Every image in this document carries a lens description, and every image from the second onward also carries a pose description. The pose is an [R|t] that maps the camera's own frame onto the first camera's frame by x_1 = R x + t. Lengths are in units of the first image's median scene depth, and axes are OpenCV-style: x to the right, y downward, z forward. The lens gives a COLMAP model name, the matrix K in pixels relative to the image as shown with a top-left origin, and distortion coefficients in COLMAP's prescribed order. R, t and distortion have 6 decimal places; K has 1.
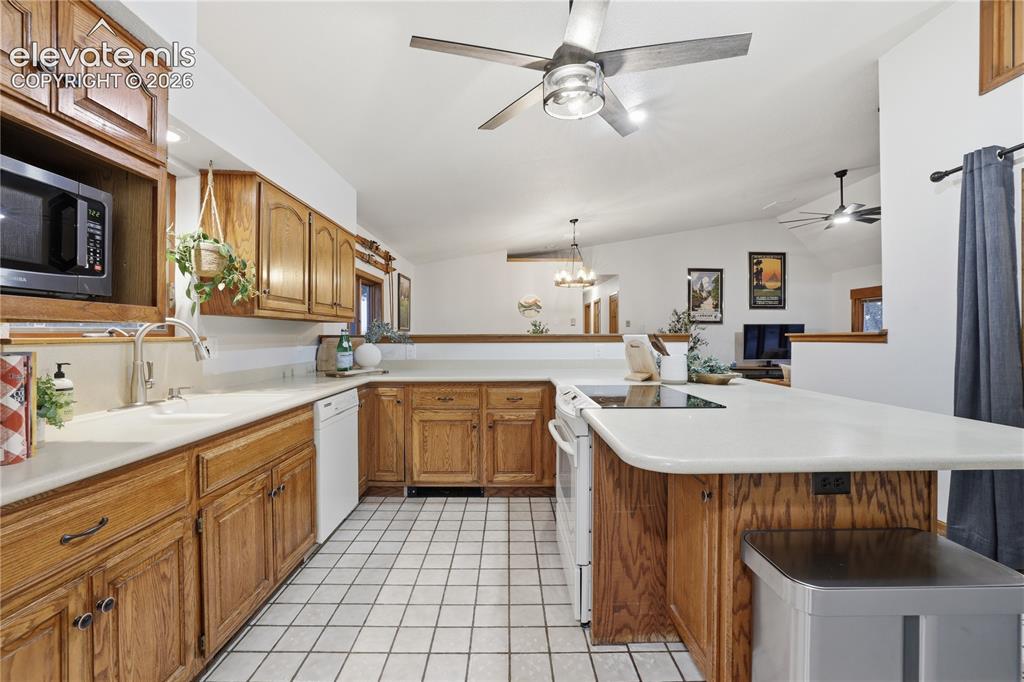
lens RADIAL K [[444.9, 0, 511.9], [0, 444.9, 337.2], [0, 0, 1]] dist [-0.047183, 0.011293]
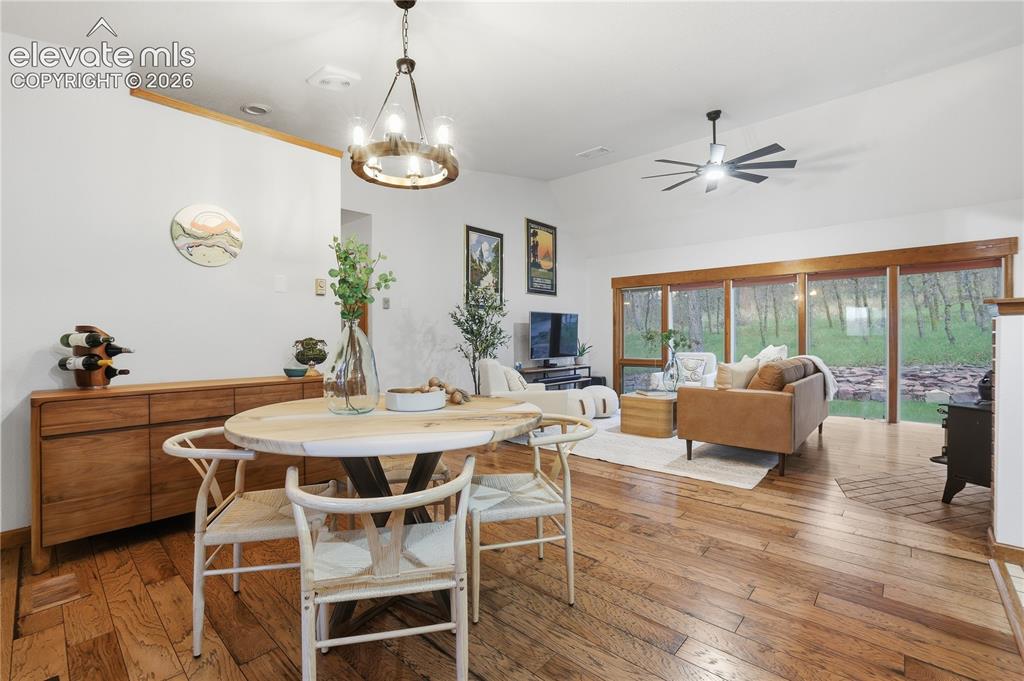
lens RADIAL K [[448.9, 0, 510.6], [0, 448.9, 339.1], [0, 0, 1]] dist [-0.024040, 0.001097]
pose [[0.680065, -0.004978, 0.733135, -0.185301], [0.003852, 0.999987, 0.003217, 0.050401], [-0.733141, 0.000636, 0.680076, 1.694465]]
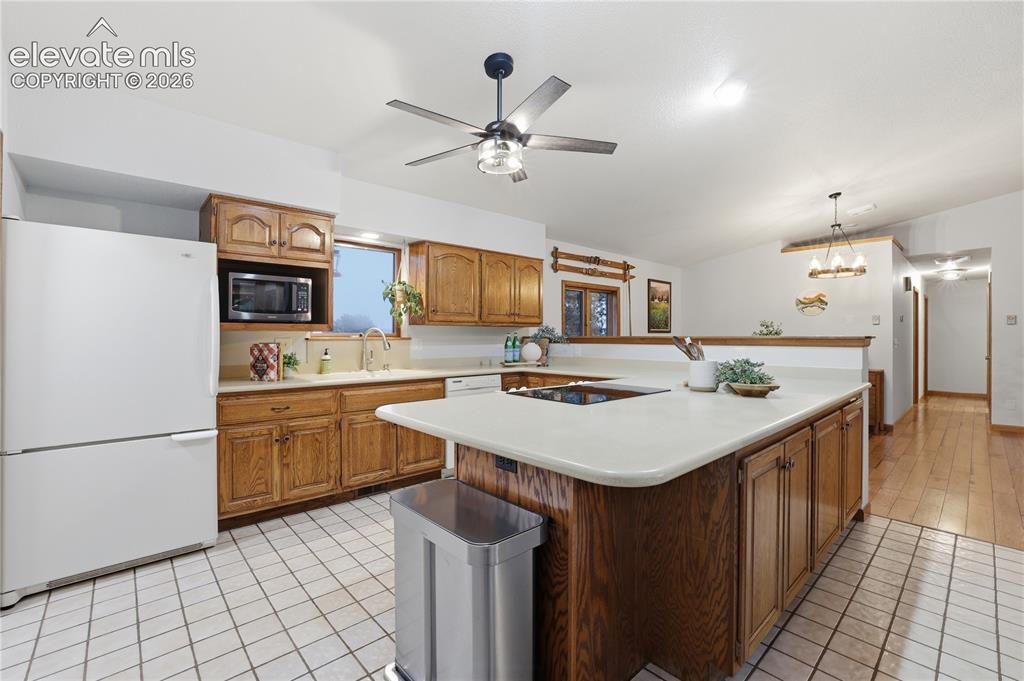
lens RADIAL K [[444.9, 0, 509.0], [0, 444.9, 335.9], [0, 0, 1]] dist [-0.047183, 0.011293]
pose [[0.664801, 0.002800, -0.747015, 0.837234], [-0.005673, 0.999983, -0.001300, -0.006687], [0.746999, 0.005102, 0.664805, 0.087920]]
